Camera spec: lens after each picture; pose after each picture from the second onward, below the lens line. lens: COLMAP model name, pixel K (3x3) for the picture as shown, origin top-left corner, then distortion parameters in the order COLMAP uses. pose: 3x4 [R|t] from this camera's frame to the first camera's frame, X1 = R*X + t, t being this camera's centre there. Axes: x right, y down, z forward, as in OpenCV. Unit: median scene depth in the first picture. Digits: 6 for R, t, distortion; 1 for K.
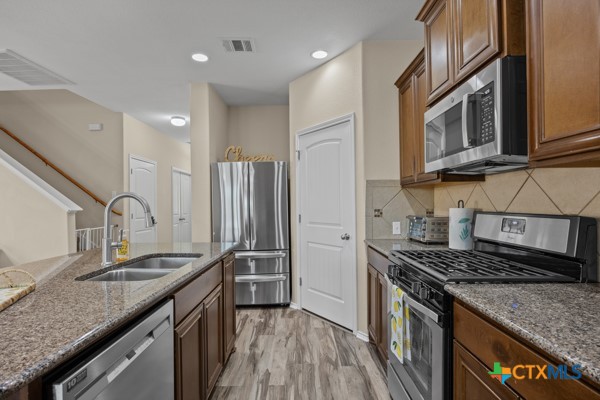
lens RADIAL K [[300.0, 0, 299.1], [0, 300.0, 203.3], [0, 0, 1]] dist [0.002165, 0.000116]
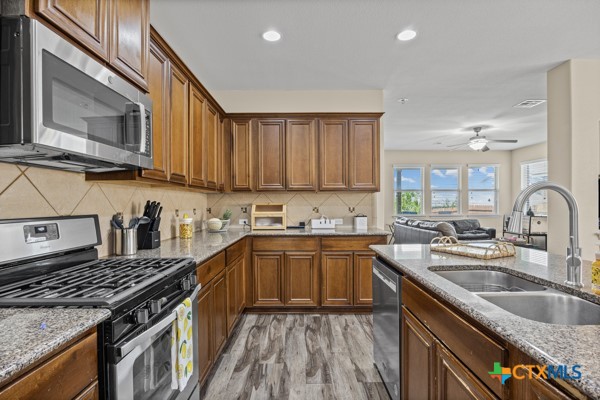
lens RADIAL K [[300.0, 0, 301.6], [0, 300.0, 202.2], [0, 0, 1]] dist [0.002165, 0.000116]
pose [[-0.999102, 0.016684, -0.038957, 0.014604], [0.016740, 0.999859, -0.001119, 0.001538], [0.038932, -0.001770, -0.999240, 1.109578]]
